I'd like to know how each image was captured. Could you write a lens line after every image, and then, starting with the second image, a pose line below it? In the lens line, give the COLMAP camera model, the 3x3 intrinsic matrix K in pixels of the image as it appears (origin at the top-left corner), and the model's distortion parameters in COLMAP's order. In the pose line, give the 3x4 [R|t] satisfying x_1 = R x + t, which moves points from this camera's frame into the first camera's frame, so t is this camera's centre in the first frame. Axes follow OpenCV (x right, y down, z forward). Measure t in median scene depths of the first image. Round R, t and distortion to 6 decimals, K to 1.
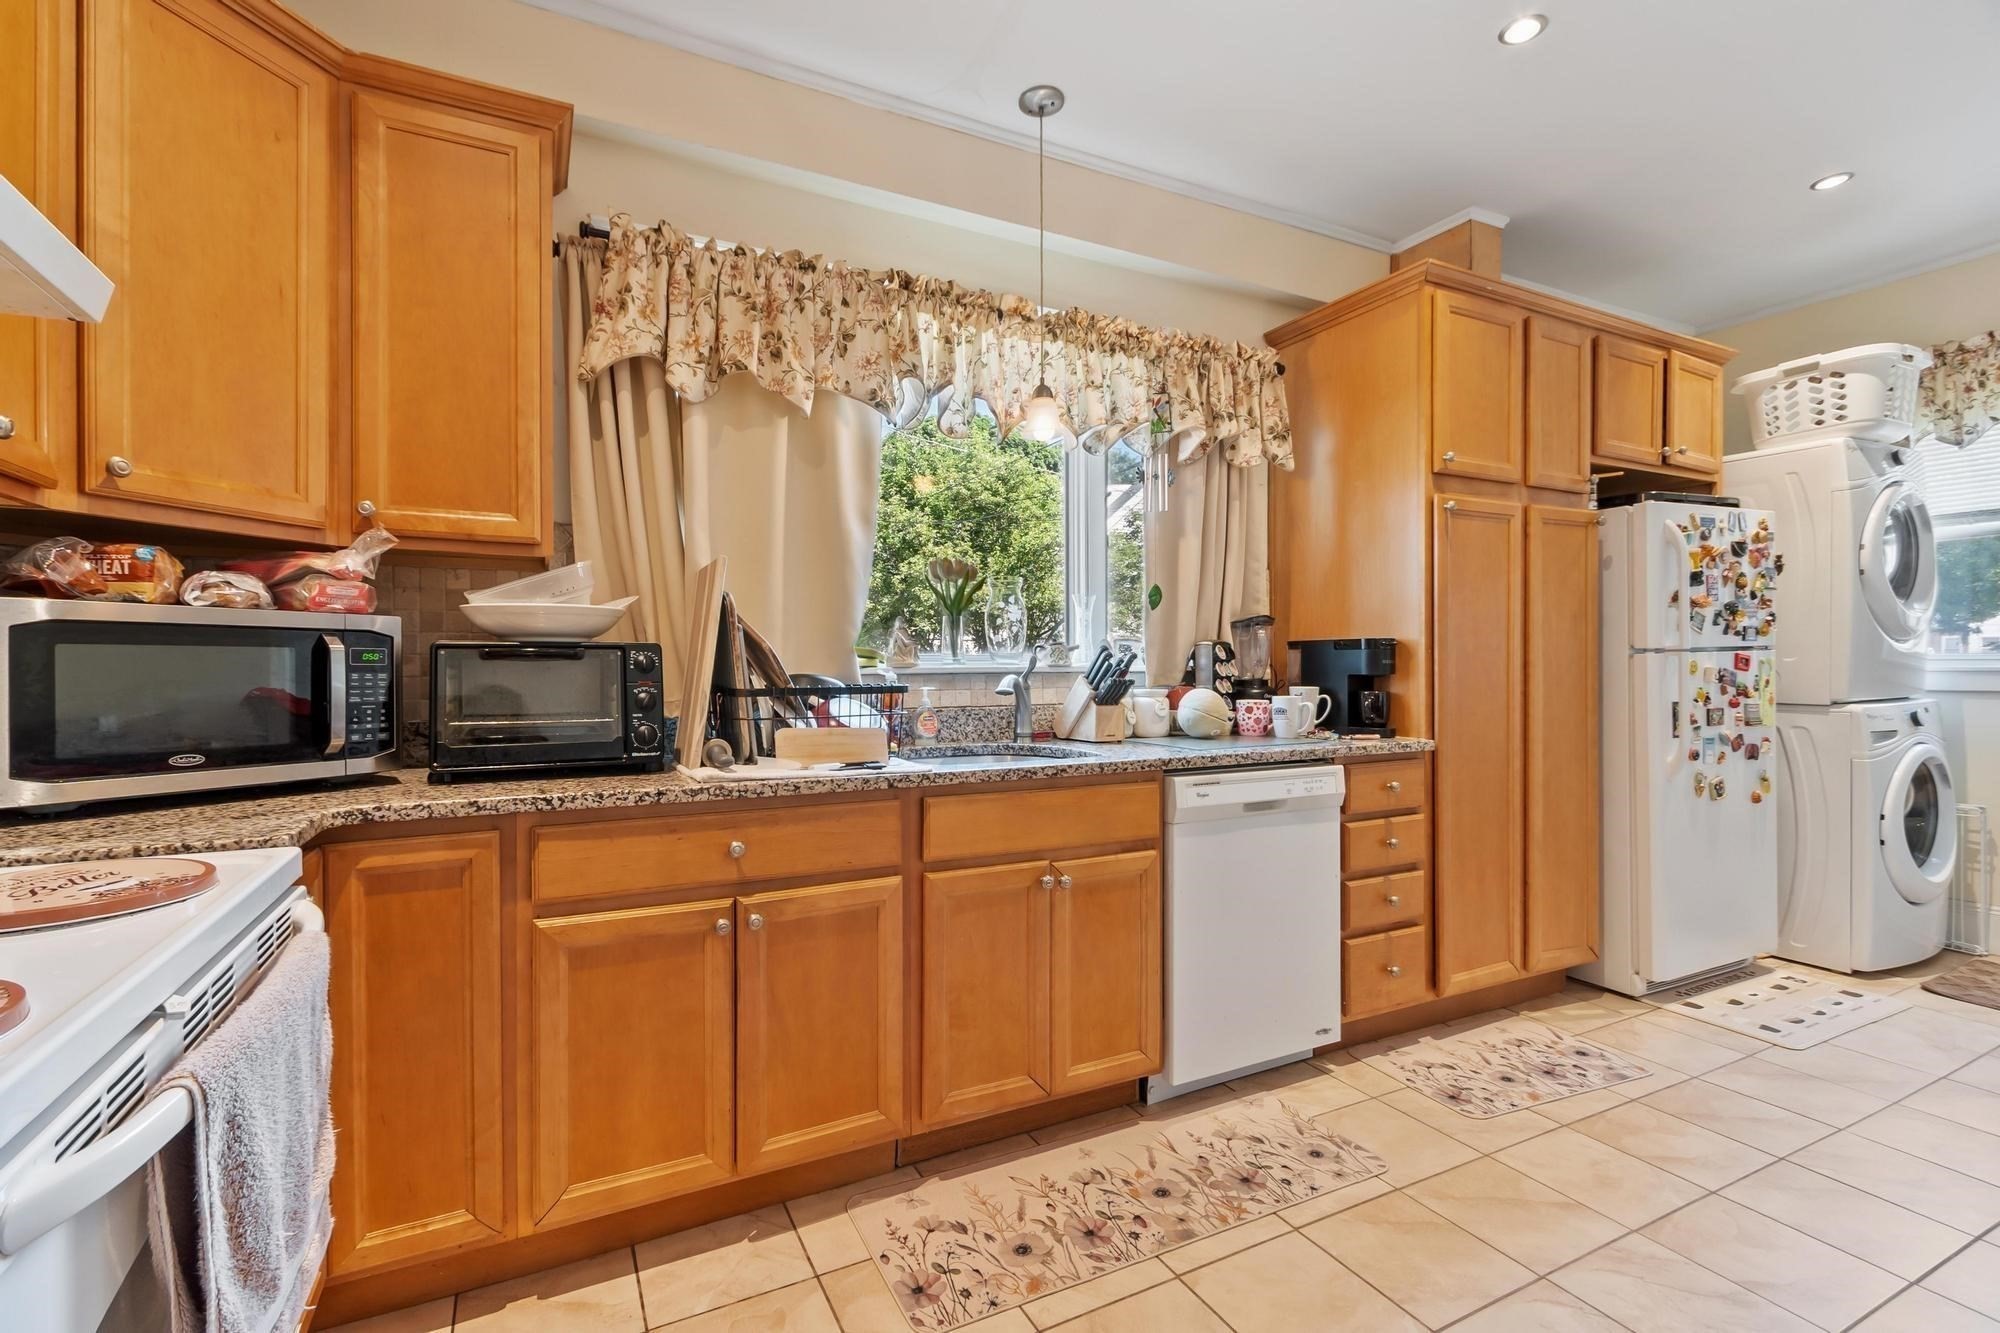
lens RADIAL K [[857.4, 0, 967.4], [0, 857.4, 669.2], [0, 0, 1]] dist [-0.000597, -0.000195]
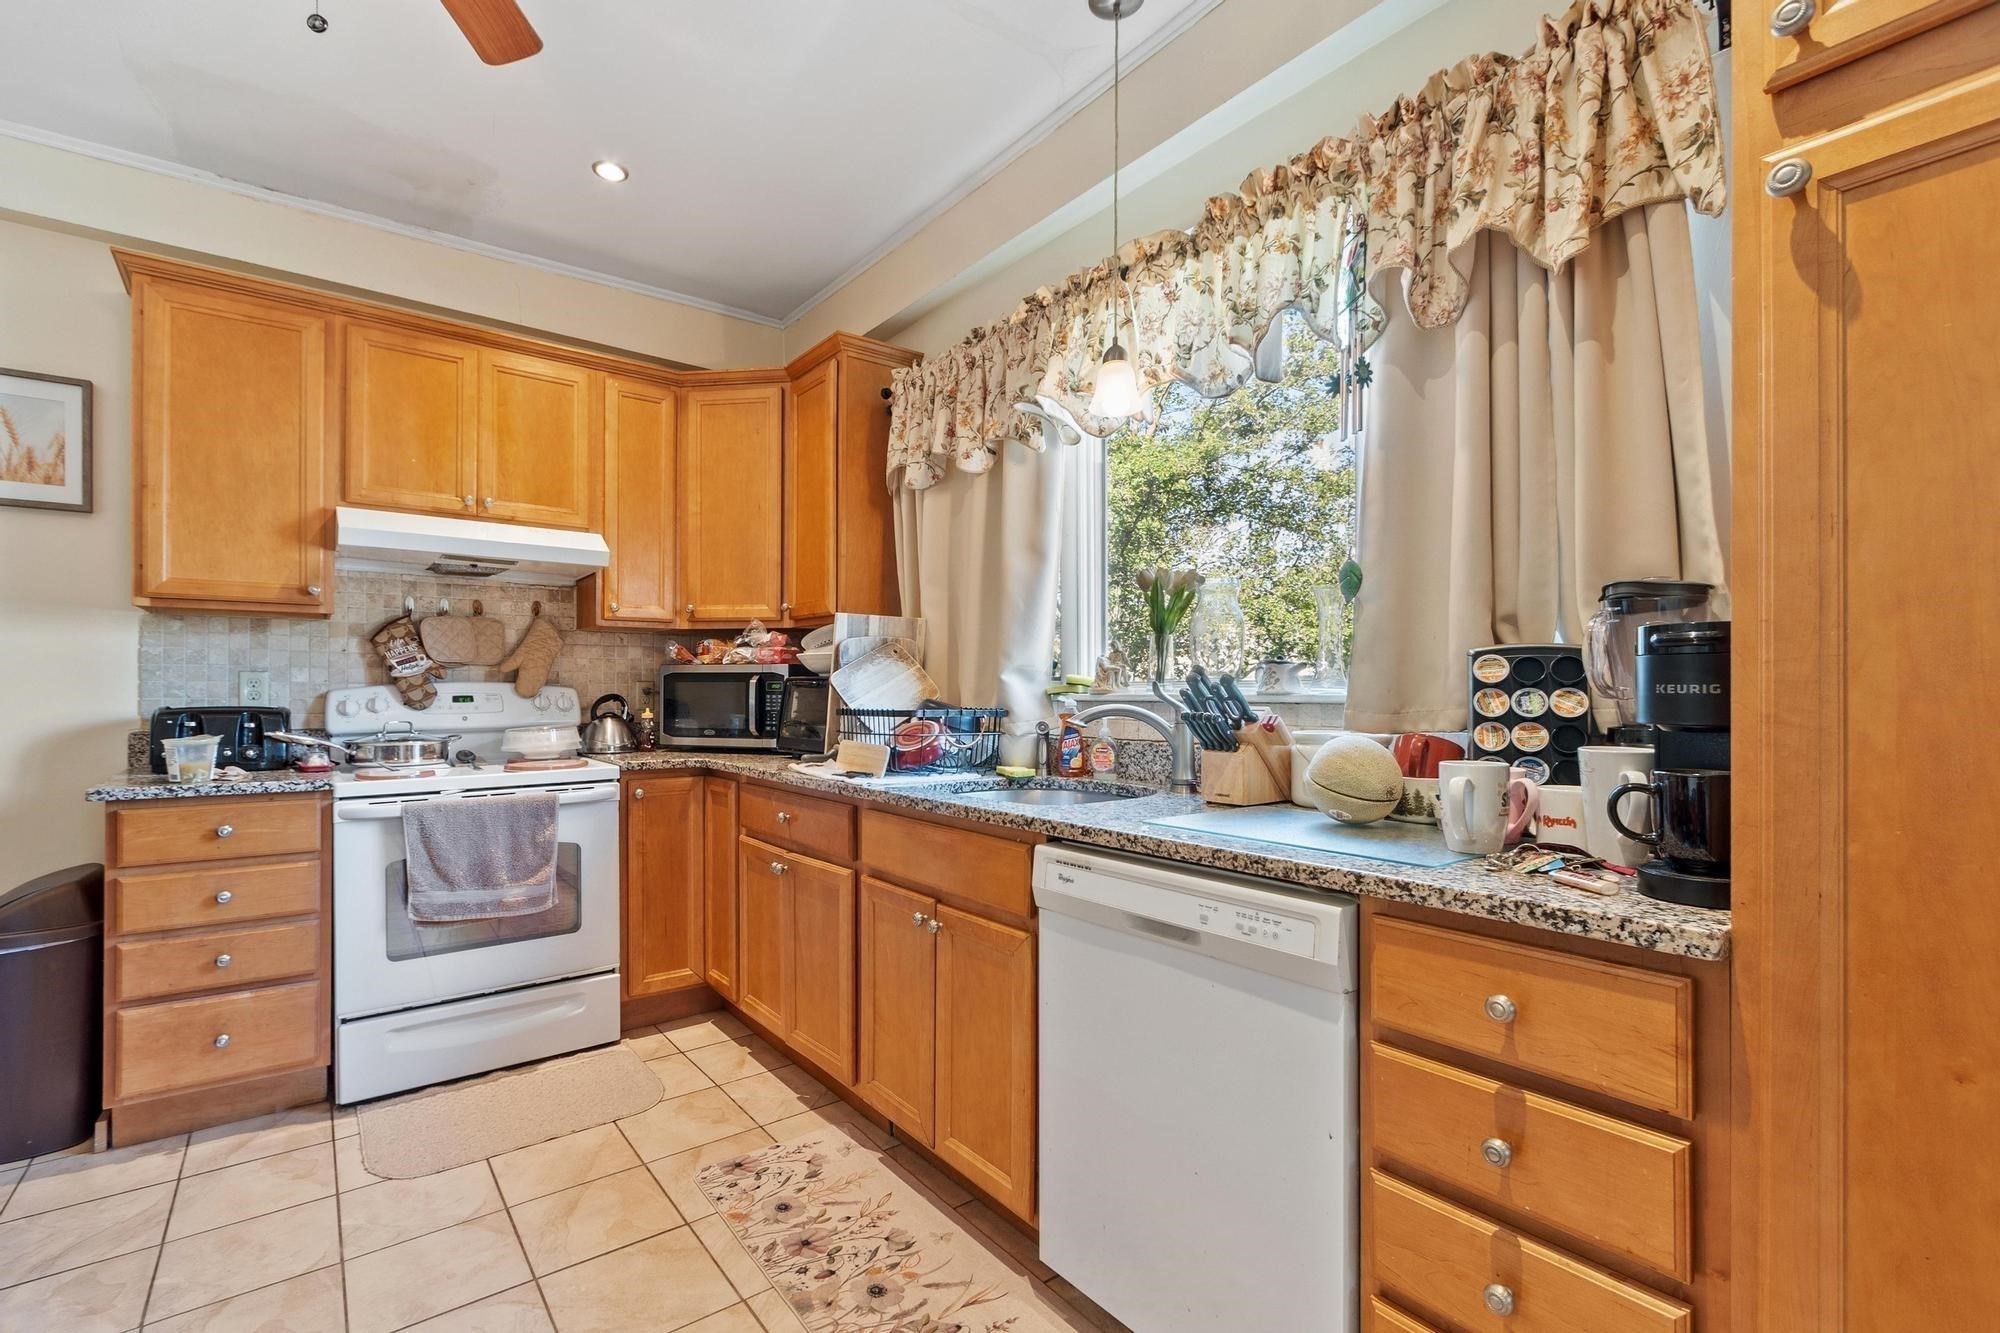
lens RADIAL K [[907.2, 0, 993.5], [0, 907.2, 685.2], [0, 0, 1]] dist [-0.000945, -0.000187]
pose [[0.187733, -0.001737, -0.982219, 1.117694], [-0.003599, 0.999991, -0.002456, -0.011301], [0.982214, 0.003996, 0.187725, 0.899005]]
